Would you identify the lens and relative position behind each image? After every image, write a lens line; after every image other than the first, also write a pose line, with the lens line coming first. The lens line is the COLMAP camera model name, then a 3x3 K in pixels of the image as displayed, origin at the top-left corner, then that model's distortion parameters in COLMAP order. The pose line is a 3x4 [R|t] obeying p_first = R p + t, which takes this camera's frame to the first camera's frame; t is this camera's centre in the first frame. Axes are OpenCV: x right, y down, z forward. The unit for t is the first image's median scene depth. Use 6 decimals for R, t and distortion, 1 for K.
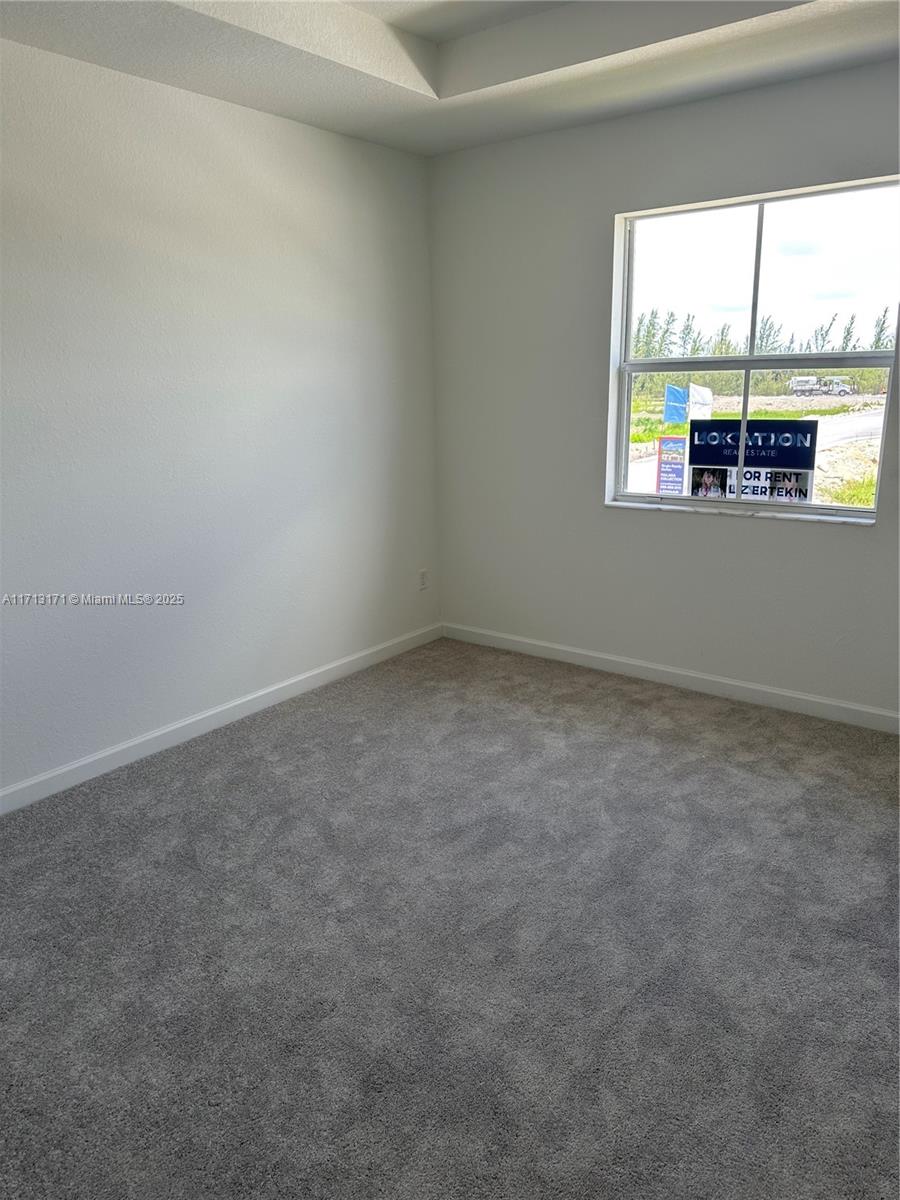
lens RADIAL K [[846.6, 0, 449.9], [0, 846.6, 606.8], [0, 0, 1]] dist [0.103726, -0.173353]
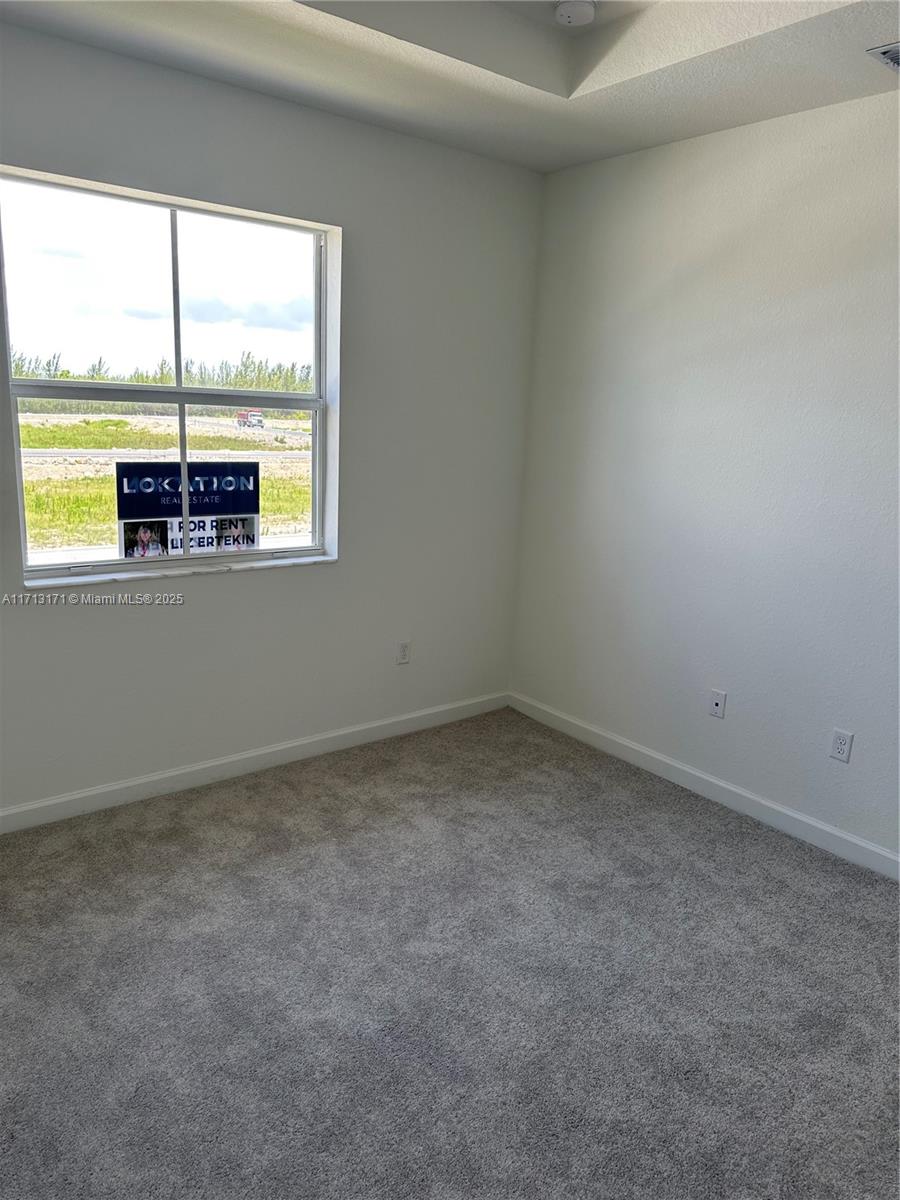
lens RADIAL K [[846.6, 0, 449.9], [0, 846.6, 606.8], [0, 0, 1]] dist [0.103726, -0.173353]
pose [[0.231813, -0.193167, 0.953388, -0.429751], [0.205092, 0.967760, 0.146212, -0.148743], [-0.950894, 0.161638, 0.263956, 0.546334]]
